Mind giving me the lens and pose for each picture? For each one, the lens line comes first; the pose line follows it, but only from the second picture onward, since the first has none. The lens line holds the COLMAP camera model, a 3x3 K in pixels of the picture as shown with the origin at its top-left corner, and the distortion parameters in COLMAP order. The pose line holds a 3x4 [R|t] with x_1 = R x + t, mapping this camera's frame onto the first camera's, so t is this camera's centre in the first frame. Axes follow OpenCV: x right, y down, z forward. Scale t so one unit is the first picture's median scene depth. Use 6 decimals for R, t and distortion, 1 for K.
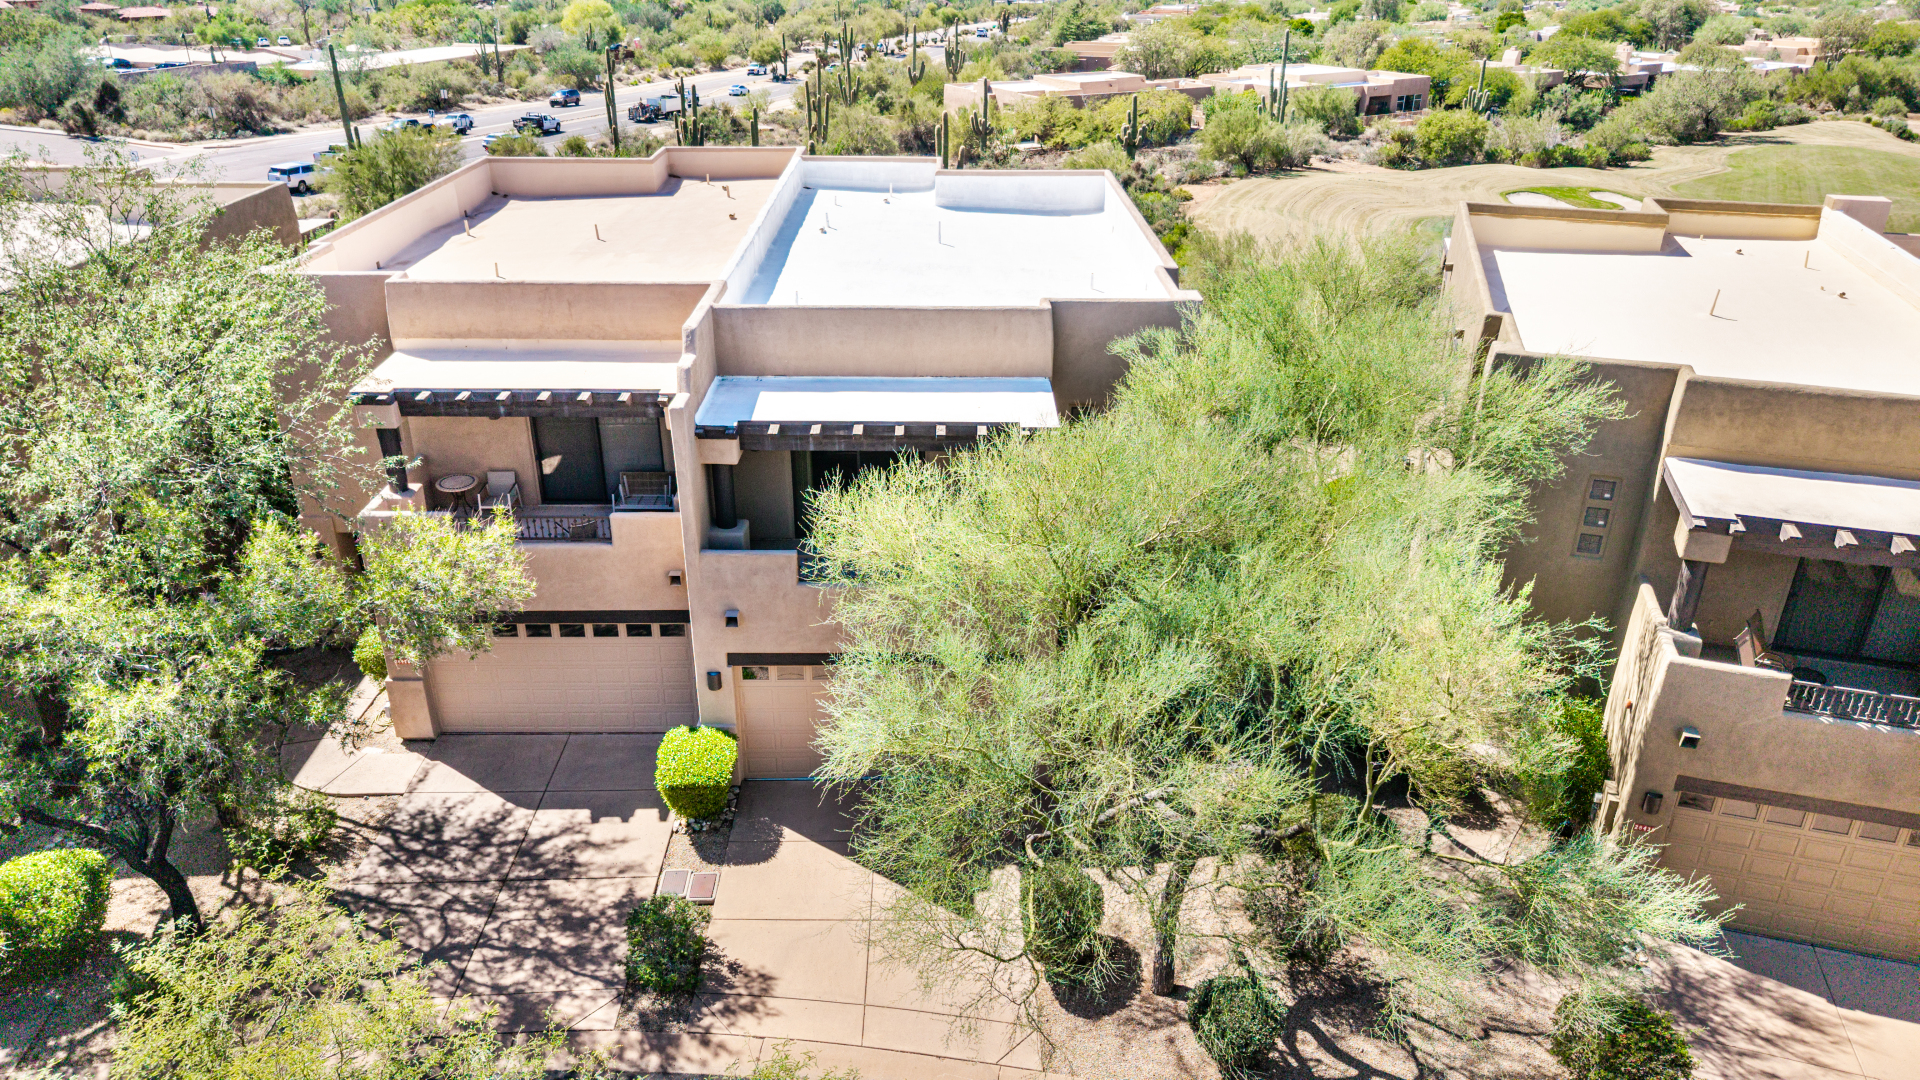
lens RADIAL K [[1289.5, 0, 952.7], [0, 1289.5, 540.4], [0, 0, 1]] dist [0.020283, -0.015572]
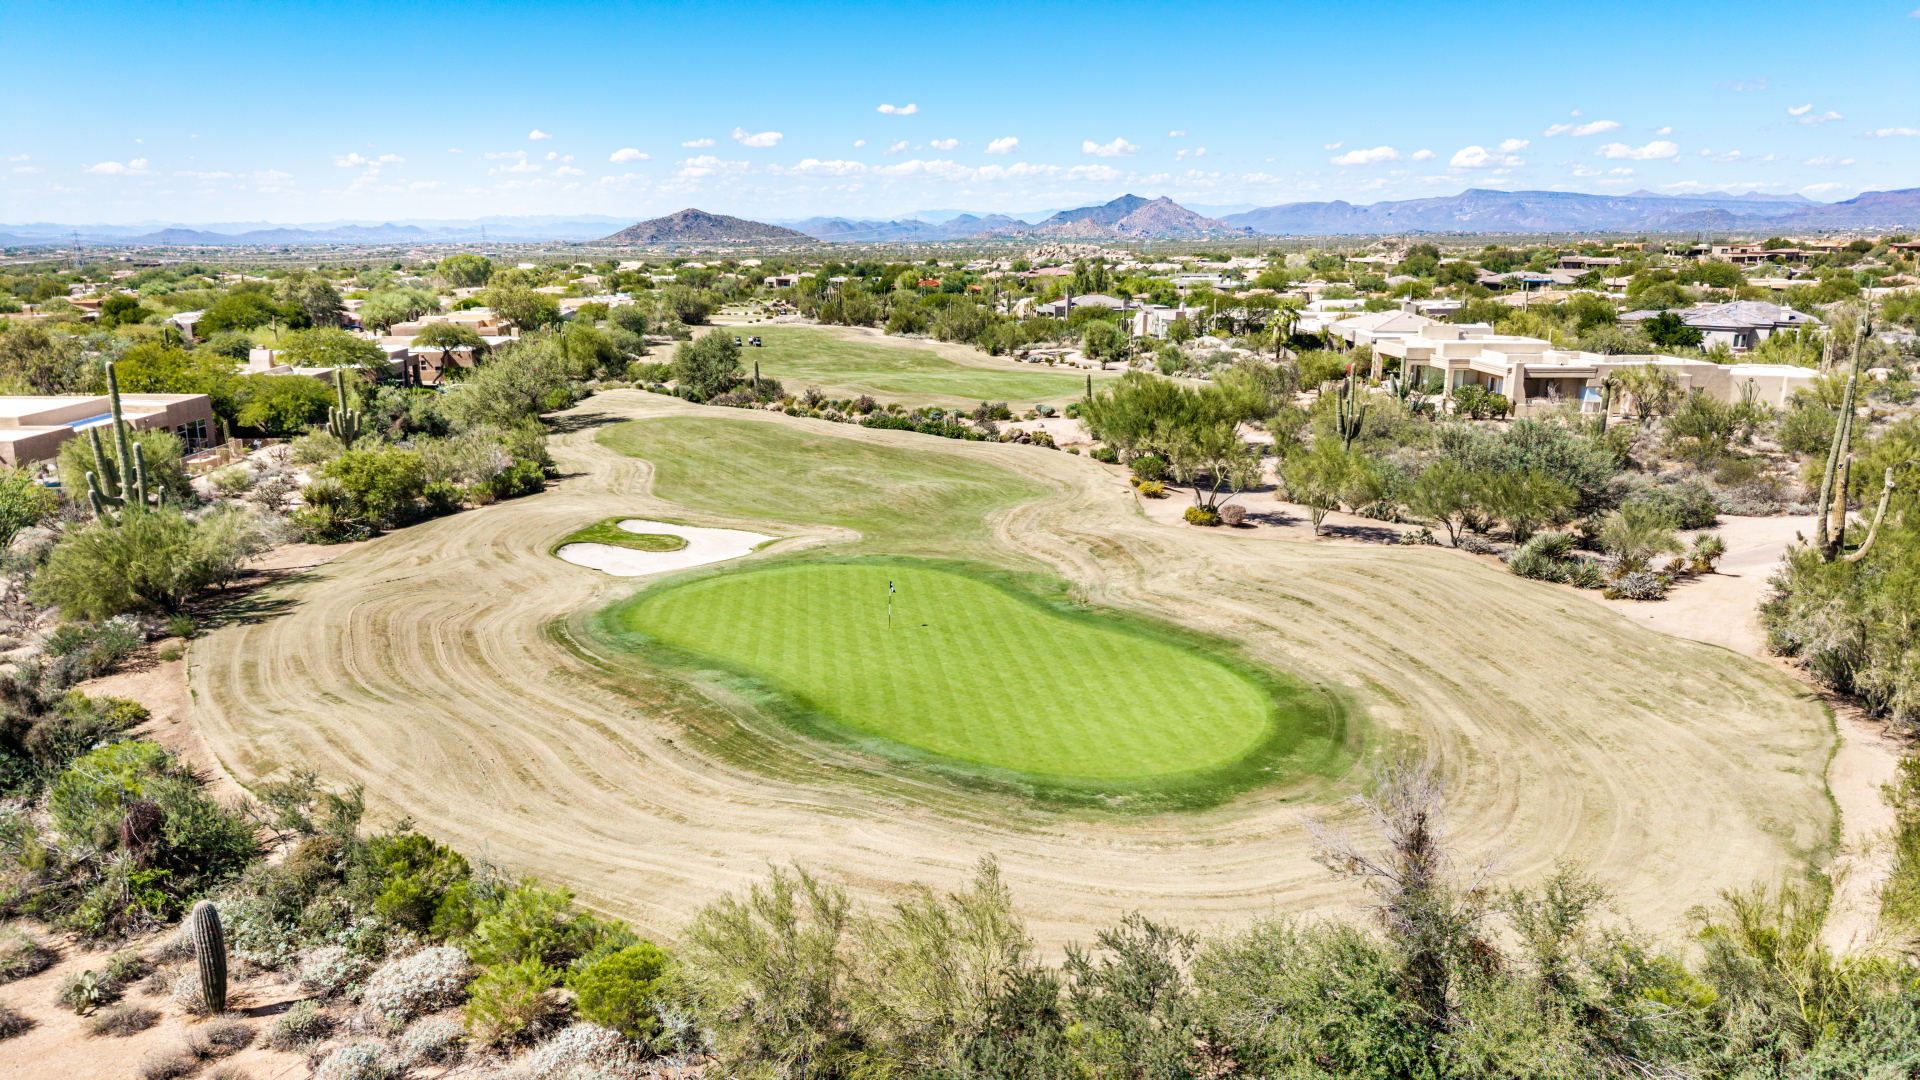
lens RADIAL K [[1289.5, 0, 950.6], [0, 1289.5, 535.6], [0, 0, 1]] dist [0.020283, -0.015572]
pose [[0.524355, -0.201150, 0.827400, -0.041565], [0.357616, 0.933869, 0.000400, -0.209903], [-0.772763, 0.295682, 0.561613, 0.456570]]
